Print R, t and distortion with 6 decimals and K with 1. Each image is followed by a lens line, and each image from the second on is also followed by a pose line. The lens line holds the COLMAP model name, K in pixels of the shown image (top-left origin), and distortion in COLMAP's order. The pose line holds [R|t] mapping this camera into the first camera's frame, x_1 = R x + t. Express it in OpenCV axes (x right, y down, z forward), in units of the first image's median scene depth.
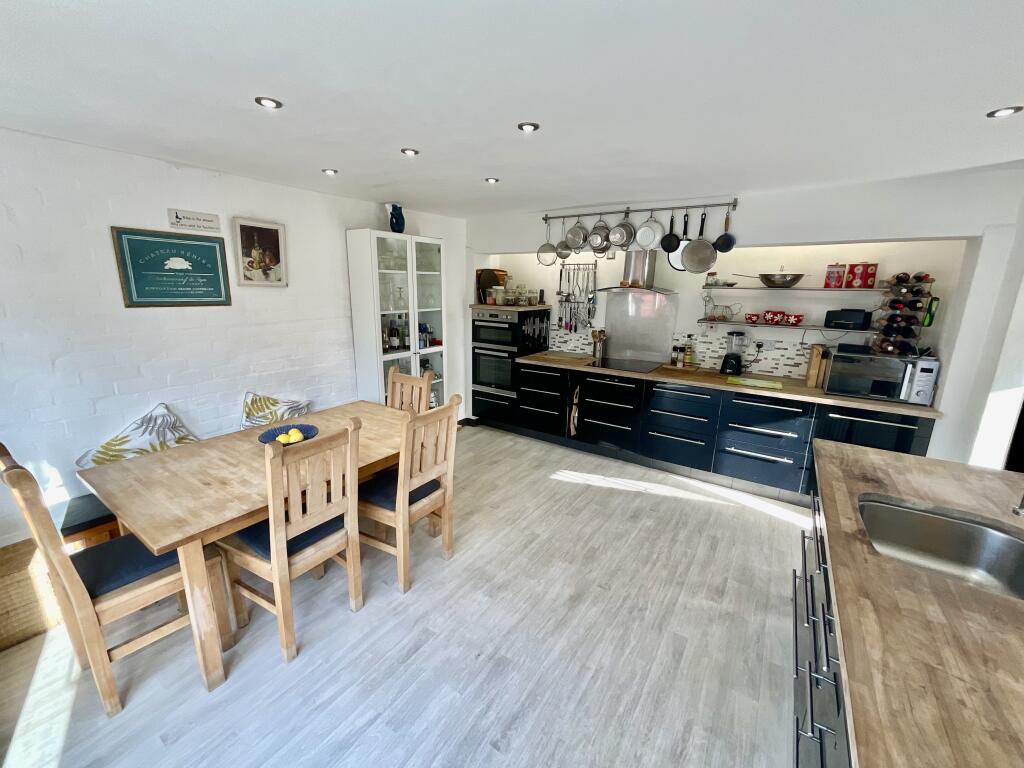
lens RADIAL K [[415.9, 0, 509.3], [0, 415.9, 383.9], [0, 0, 1]] dist [-0.000199, 0.000057]
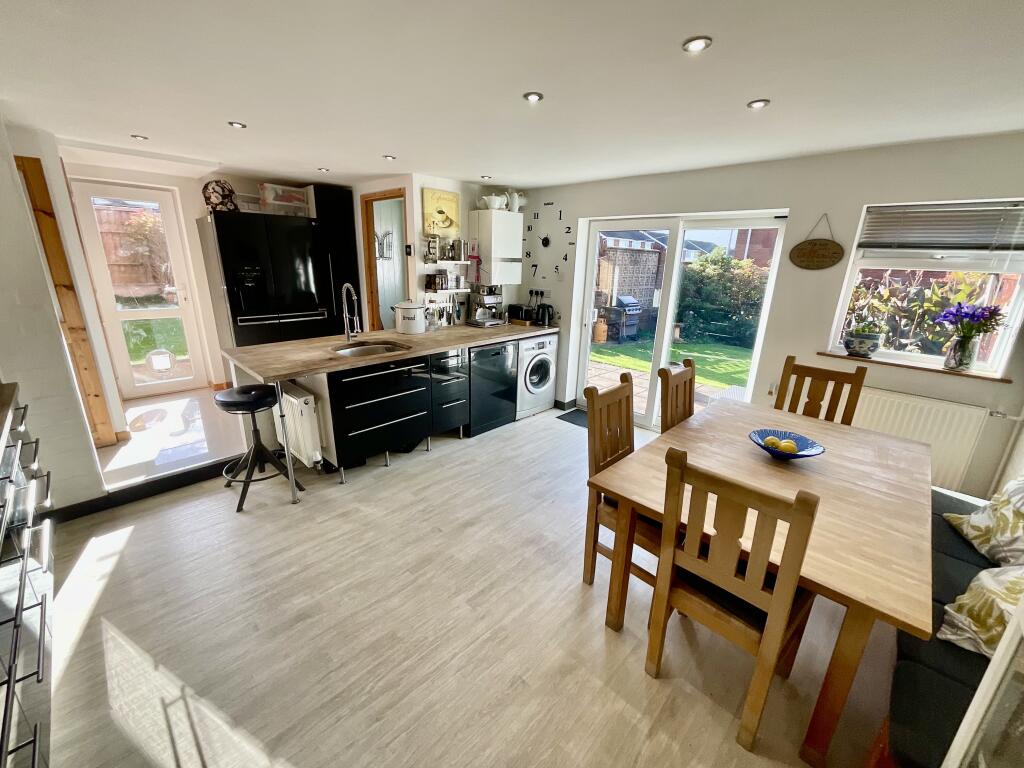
lens RADIAL K [[415.9, 0, 509.3], [0, 415.9, 383.9], [0, 0, 1]] dist [-0.000199, 0.000057]
pose [[-0.983382, -0.092927, 0.155961, -0.082670], [-0.001863, 0.864189, 0.503164, -0.347603], [-0.181537, 0.494512, -0.850001, 1.511070]]
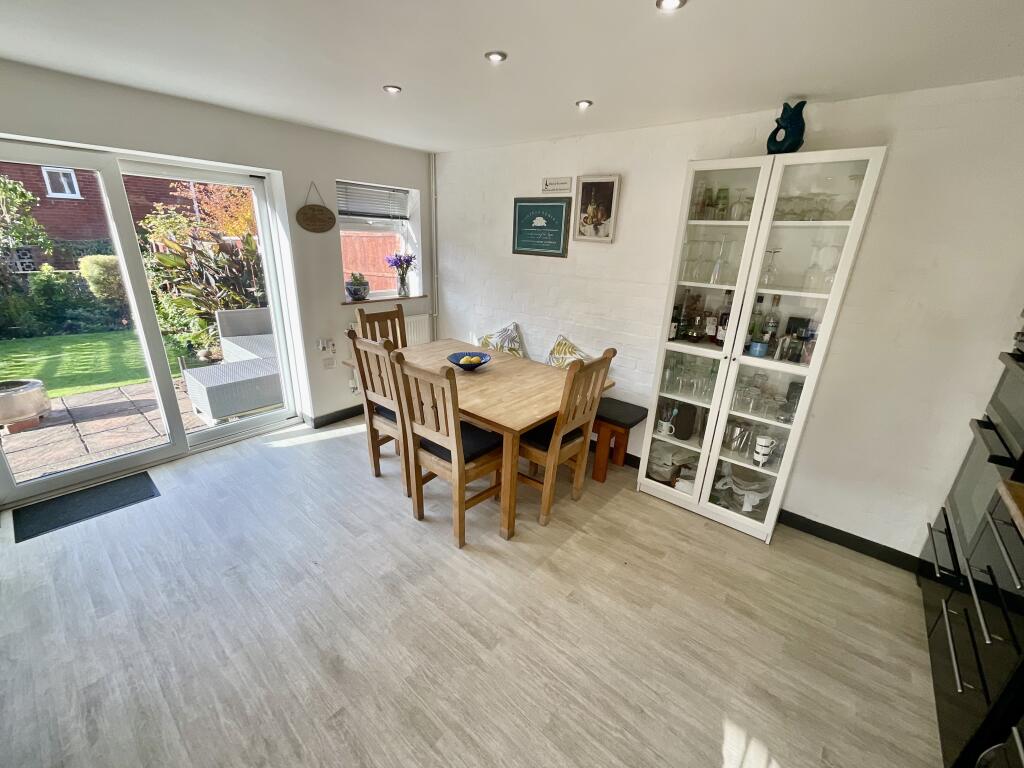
lens RADIAL K [[415.9, 0, 509.3], [0, 415.9, 383.9], [0, 0, 1]] dist [-0.000199, 0.000057]
pose [[-0.101128, 0.313501, -0.944188, 0.562979], [-0.269146, 0.905042, 0.329331, -0.215114], [0.957775, 0.287429, -0.007147, 0.983125]]
